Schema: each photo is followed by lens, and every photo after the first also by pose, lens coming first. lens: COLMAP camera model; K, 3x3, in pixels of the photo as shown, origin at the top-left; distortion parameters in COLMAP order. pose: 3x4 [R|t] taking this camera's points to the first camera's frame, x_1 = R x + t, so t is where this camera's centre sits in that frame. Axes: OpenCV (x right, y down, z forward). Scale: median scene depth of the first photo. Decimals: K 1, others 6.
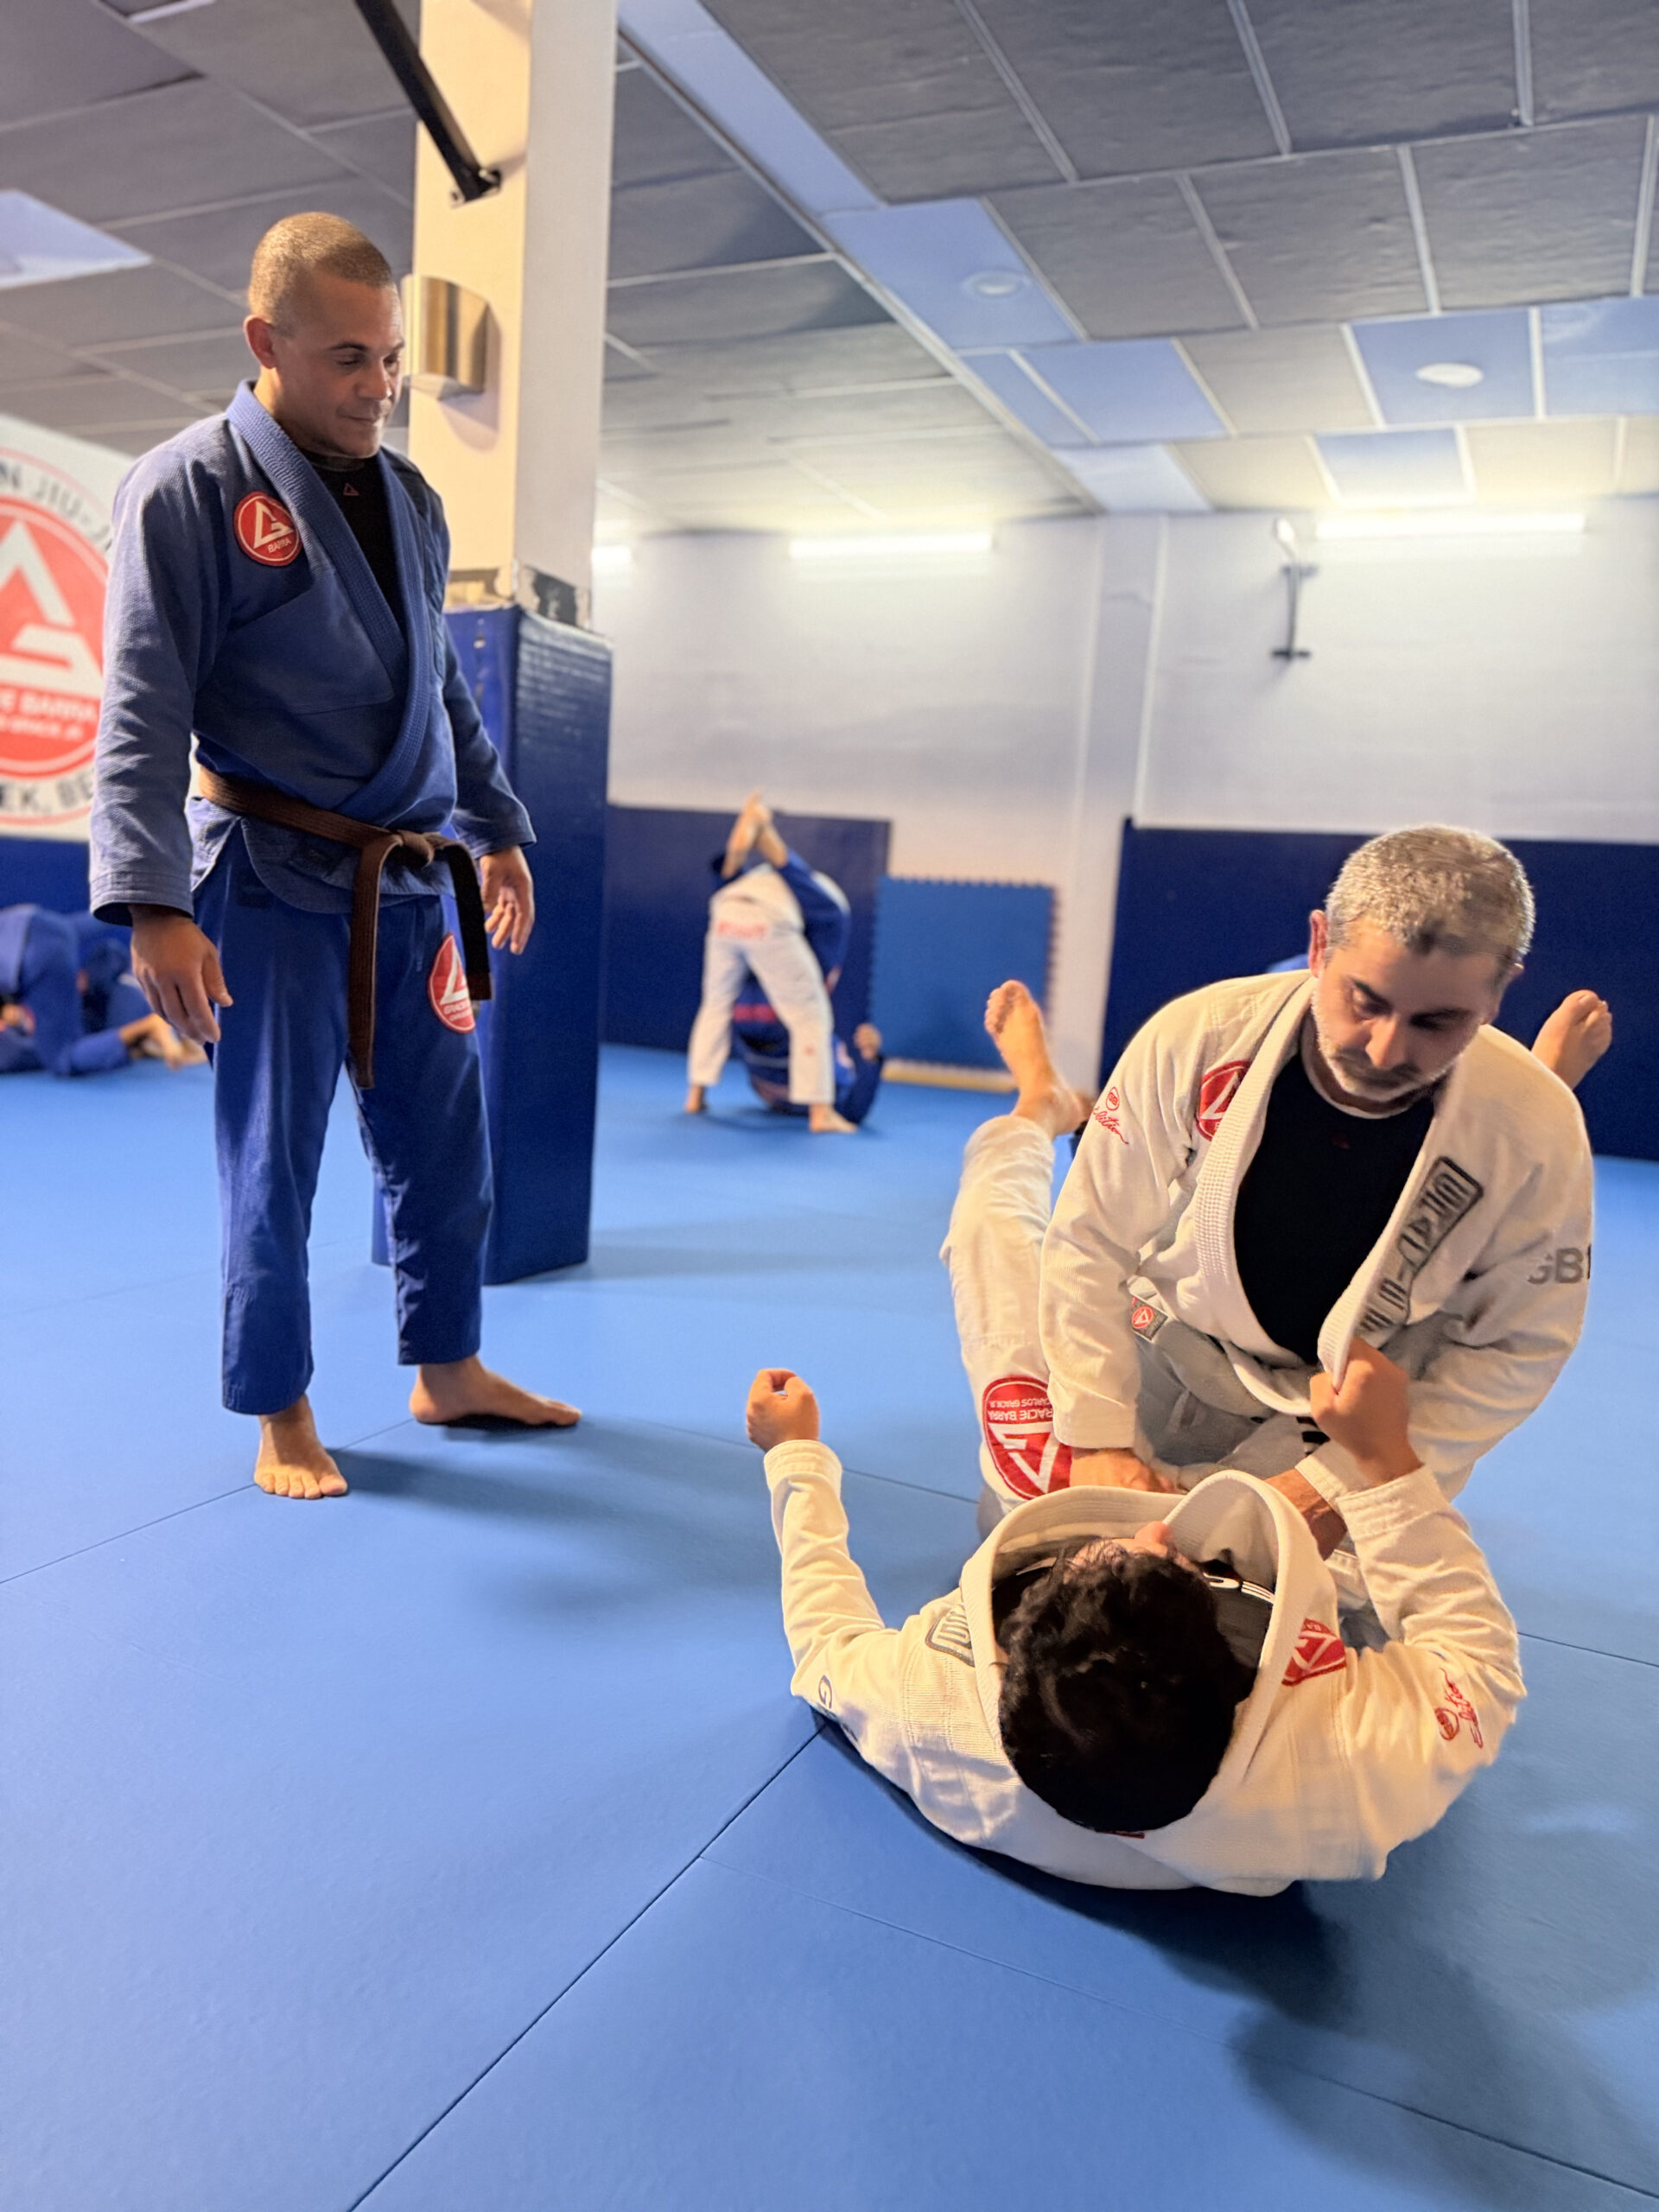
lens RADIAL K [[1569.2, 0, 832.0], [0, 1569.2, 1099.0], [0, 0, 1]] dist [0.003763, -0.000172]
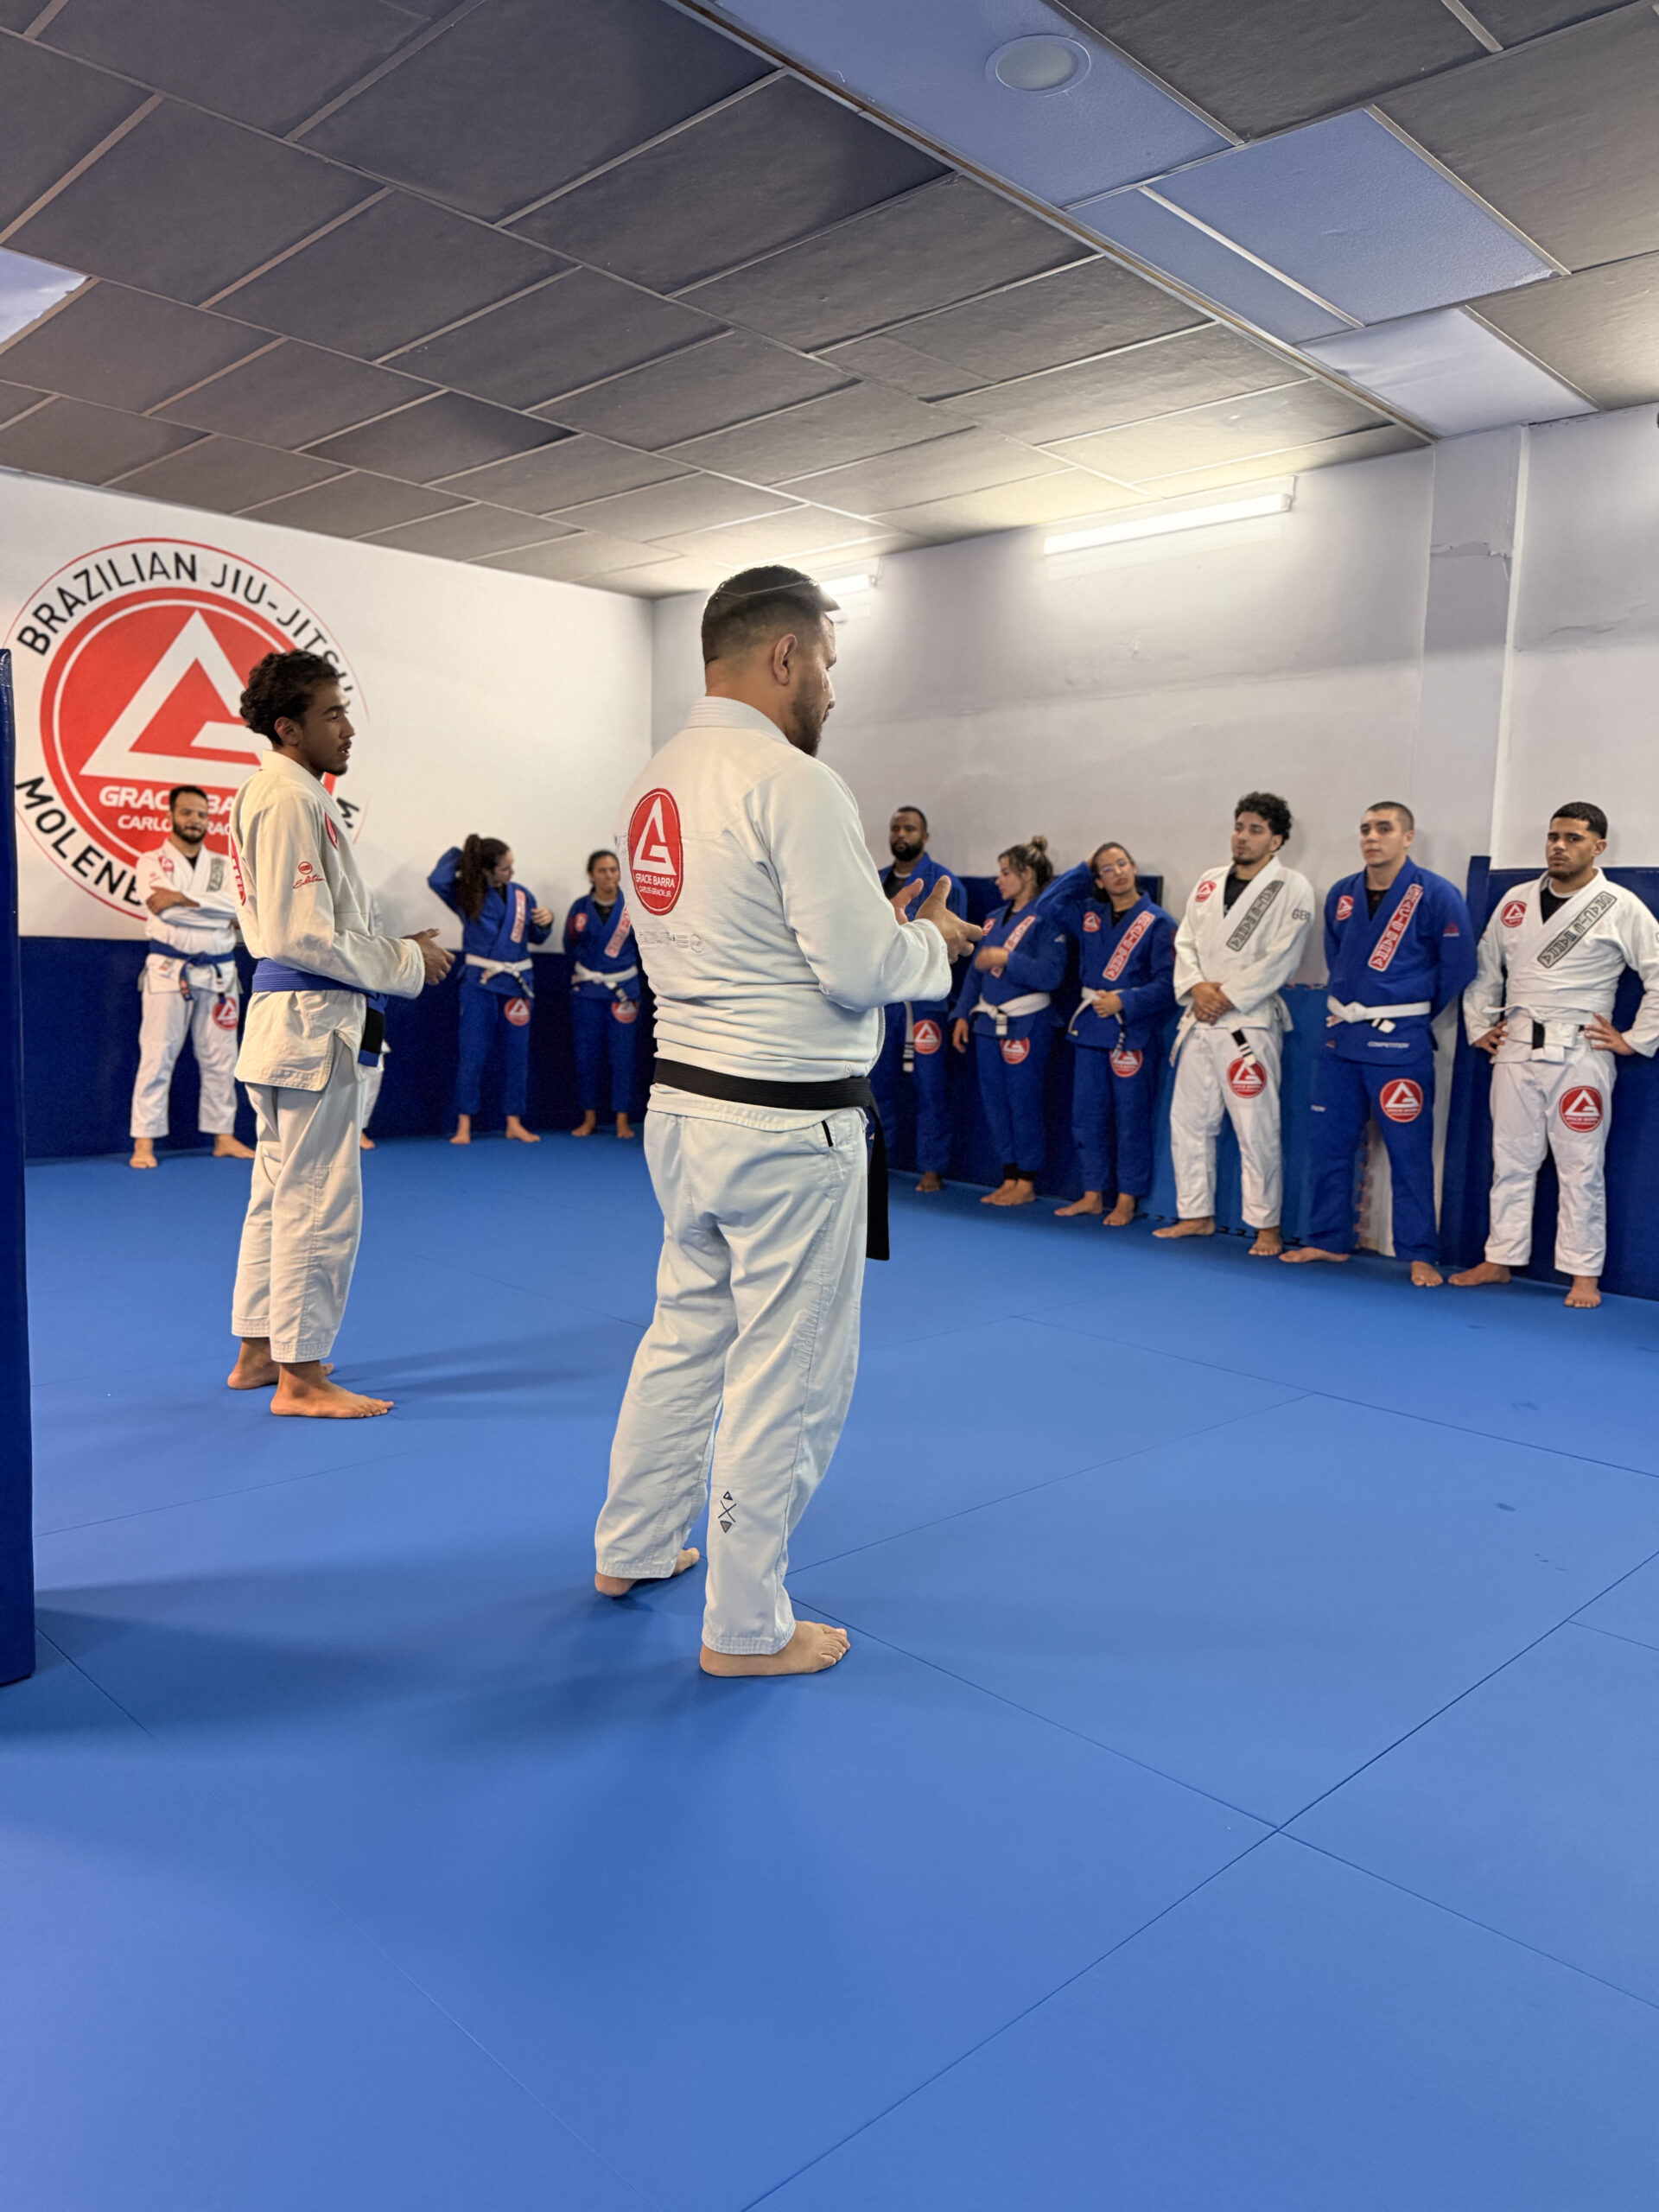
lens RADIAL K [[1569.2, 0, 827.4], [0, 1569.2, 1107.1], [0, 0, 1]] dist [0.003763, -0.000172]
pose [[0.939507, -0.001822, -0.342525, 0.160149], [-0.009053, 0.999504, -0.030149, -0.044462], [0.342410, 0.031427, 0.939025, 0.244956]]
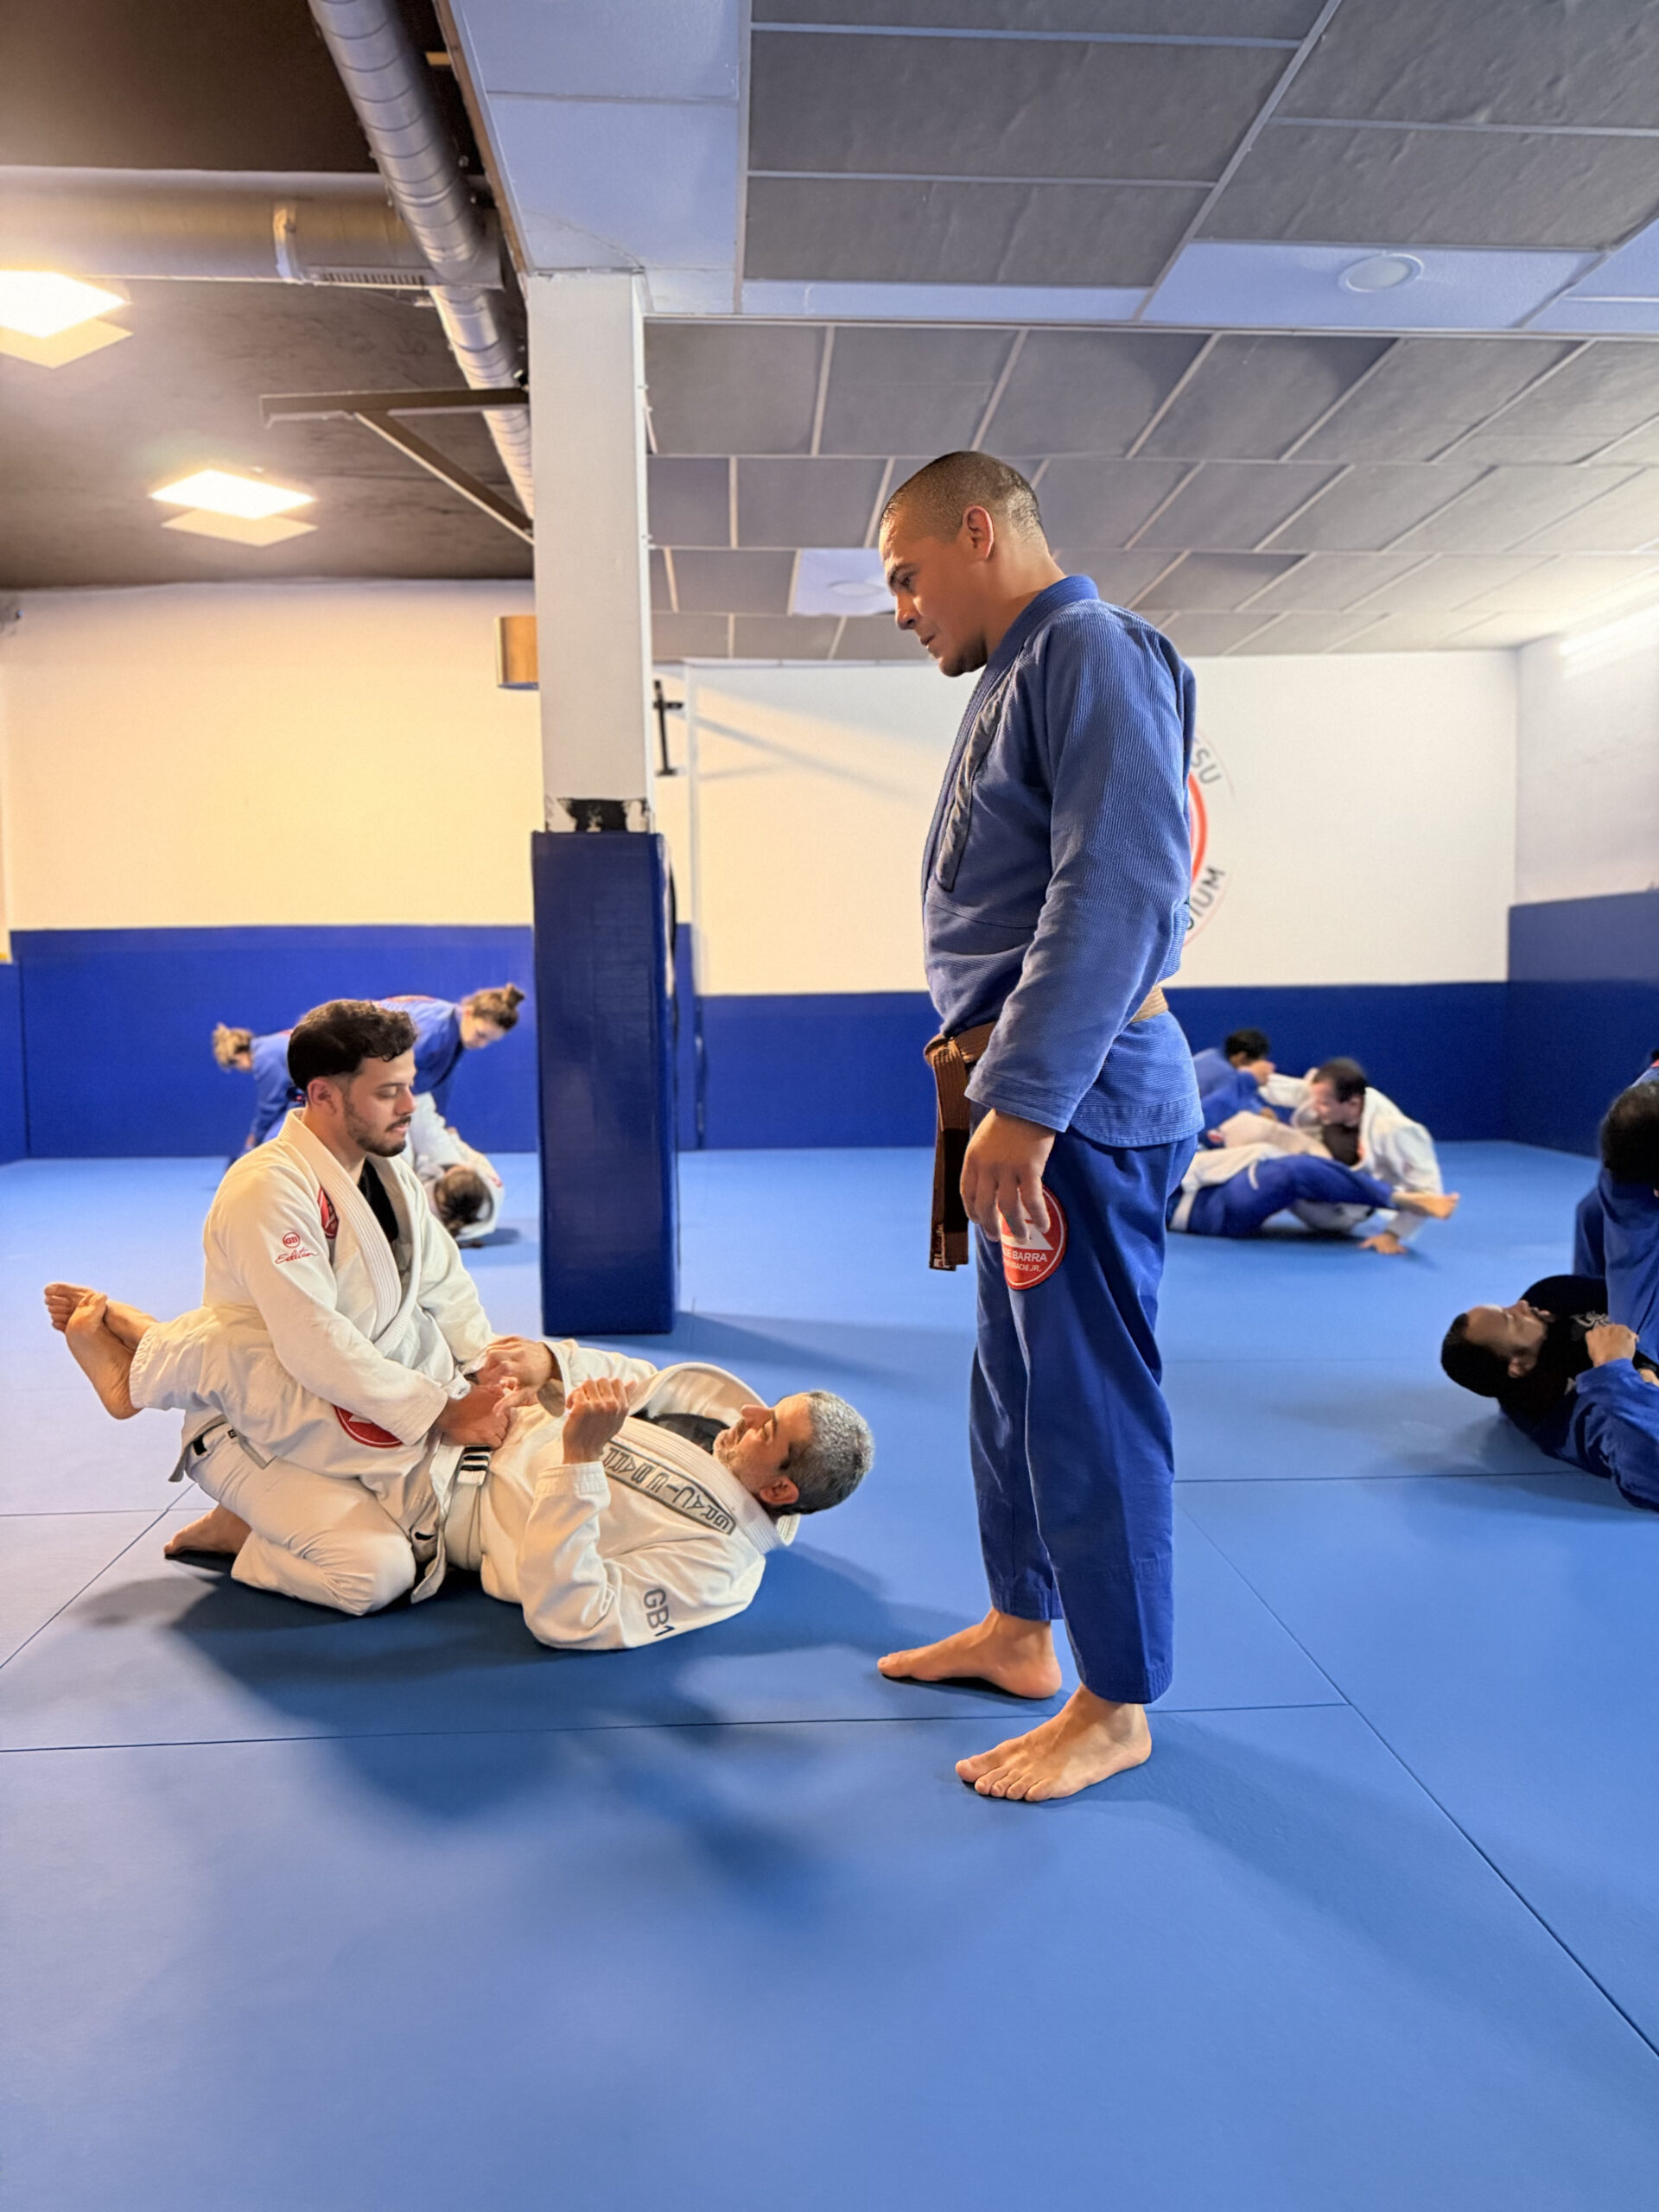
lens RADIAL K [[1569.2, 0, 815.9], [0, 1569.2, 1112.3], [0, 0, 1]] dist [0.003763, -0.000172]
pose [[0.473039, -0.006905, -0.881014, 0.452899], [-0.054906, 0.997795, -0.037300, -0.015977], [0.879329, 0.066018, 0.471617, 0.240307]]
